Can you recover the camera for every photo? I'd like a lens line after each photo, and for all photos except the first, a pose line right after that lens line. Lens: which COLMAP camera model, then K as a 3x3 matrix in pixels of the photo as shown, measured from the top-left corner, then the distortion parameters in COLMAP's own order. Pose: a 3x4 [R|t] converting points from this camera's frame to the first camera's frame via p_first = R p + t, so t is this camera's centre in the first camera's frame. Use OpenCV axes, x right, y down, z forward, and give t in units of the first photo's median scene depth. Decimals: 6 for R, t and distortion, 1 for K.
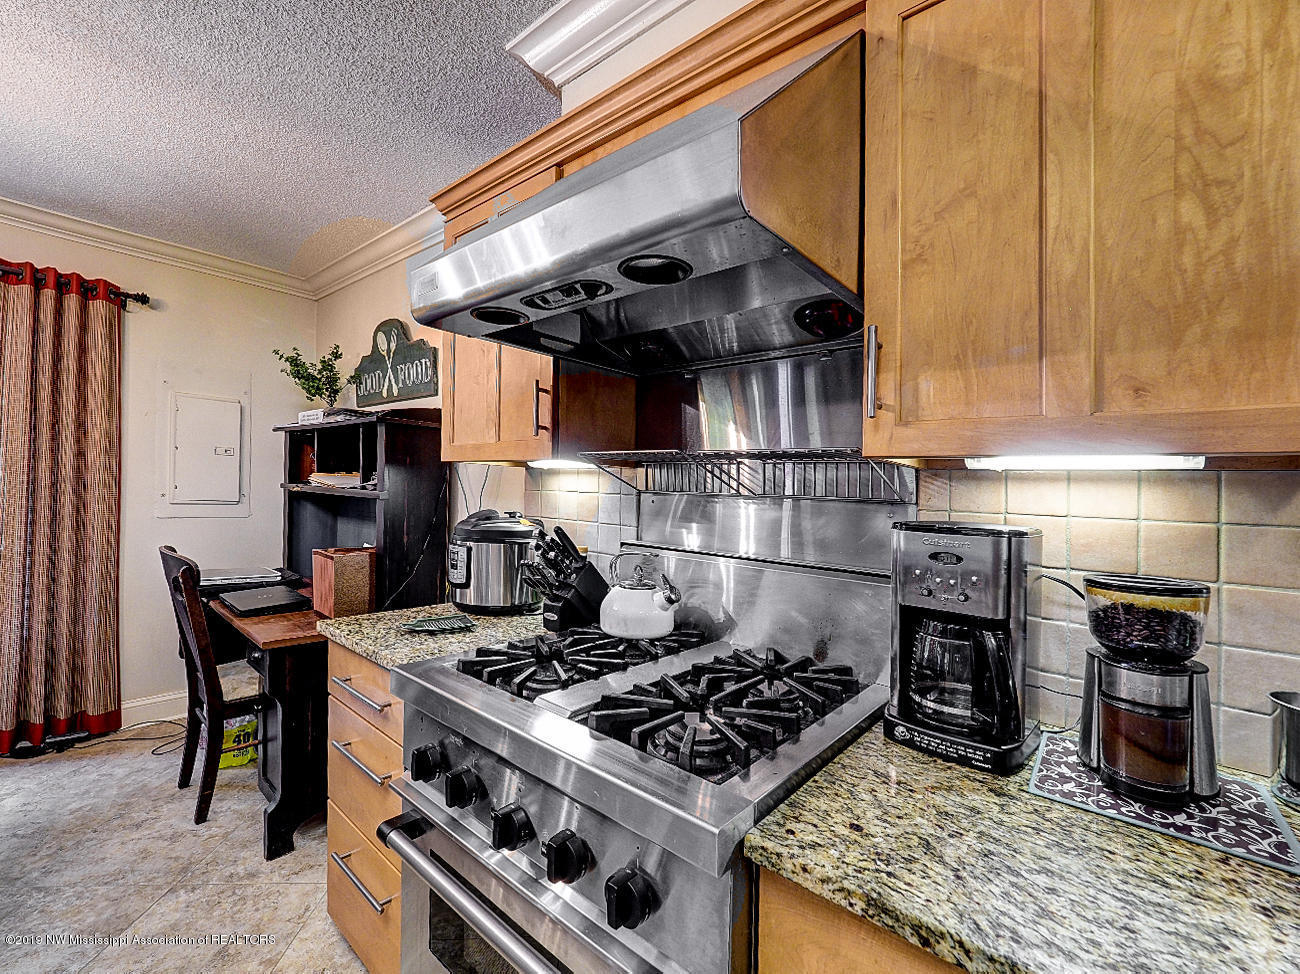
lens RADIAL K [[558.0, 0, 643.1], [0, 558.0, 472.8], [0, 0, 1]] dist [-0.007219, 0.000731]
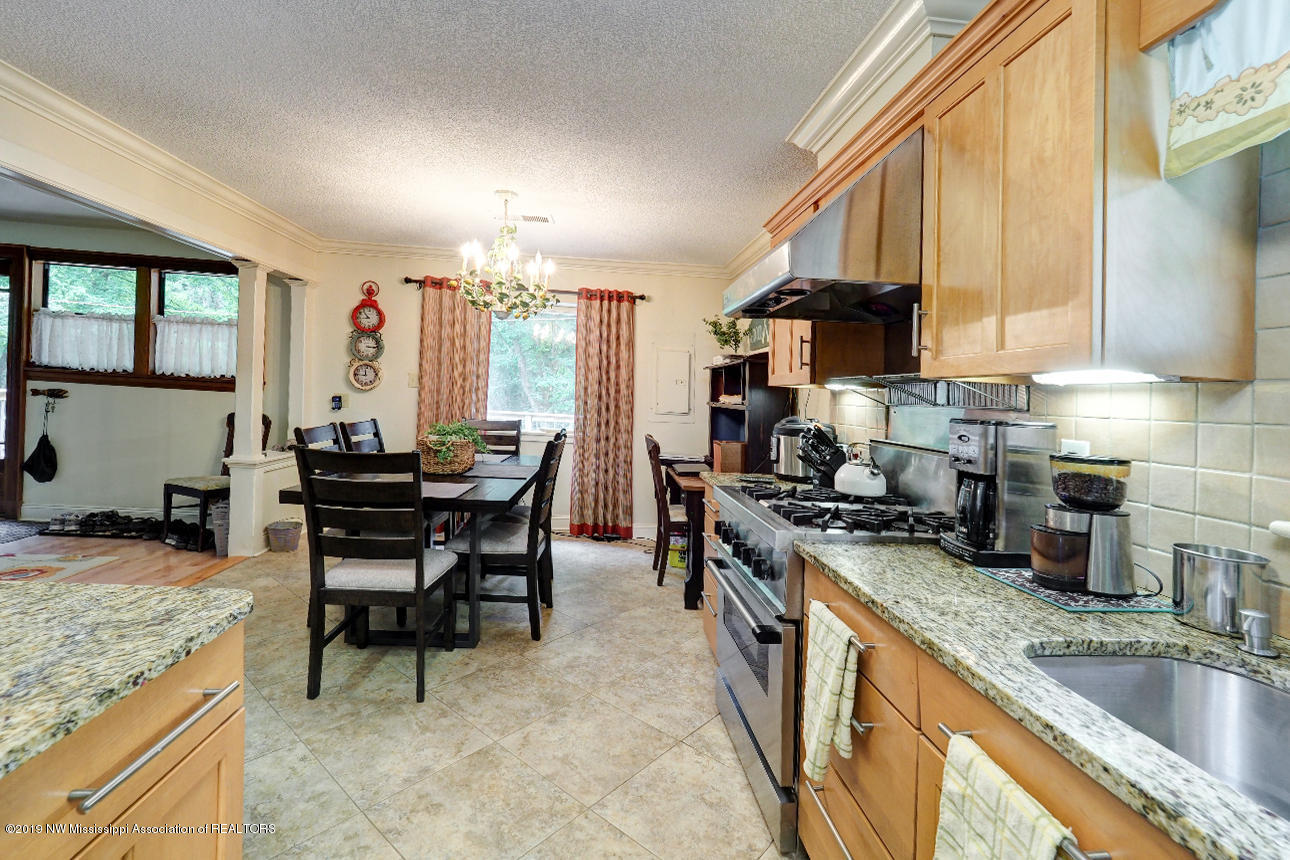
lens RADIAL K [[563.8, 0, 647.7], [0, 563.8, 388.3], [0, 0, 1]] dist [-0.020411, -0.000120]
pose [[0.726418, -0.011527, -0.687157, 0.429472], [-0.003645, 0.999781, -0.020625, 0.018499], [0.687244, 0.017488, 0.726216, -0.364068]]
